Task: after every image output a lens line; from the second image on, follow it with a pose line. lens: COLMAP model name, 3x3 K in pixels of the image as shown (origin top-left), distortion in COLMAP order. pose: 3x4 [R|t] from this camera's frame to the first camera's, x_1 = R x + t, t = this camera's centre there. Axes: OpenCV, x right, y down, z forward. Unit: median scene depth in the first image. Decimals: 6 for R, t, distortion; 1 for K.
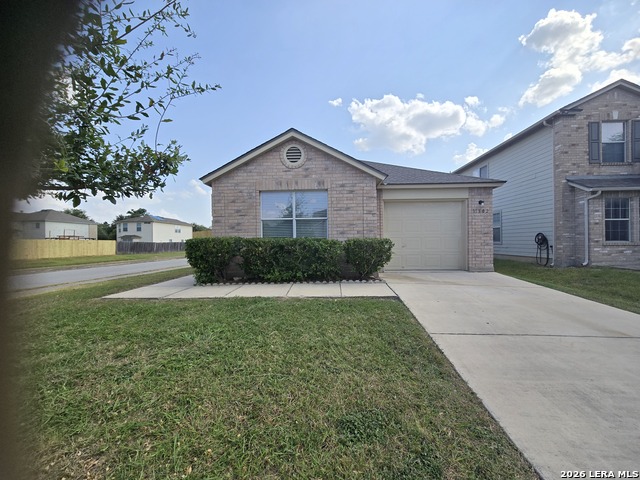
lens RADIAL K [[263.8, 0, 322.2], [0, 263.8, 245.3], [0, 0, 1]] dist [-0.007530, 0.003269]
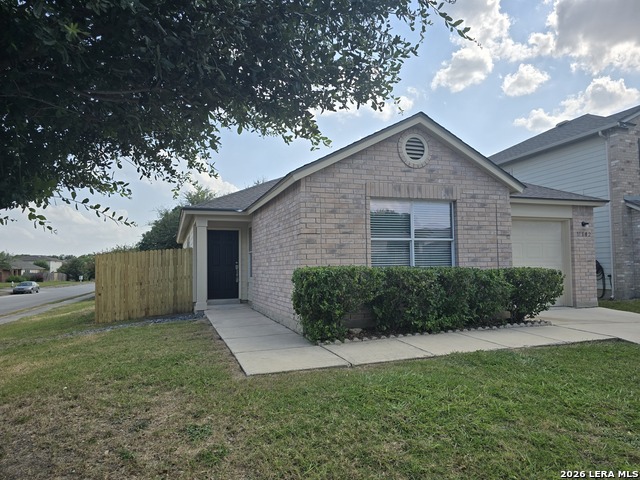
lens RADIAL K [[432.0, 0, 319.7], [0, 432.0, 246.2], [0, 0, 1]] dist [0.055196, -0.048536]
pose [[0.926865, 0.013618, 0.375148, -0.781754], [0.013914, 0.997409, -0.070582, -0.006561], [-0.375138, 0.070640, 0.924274, 0.044079]]
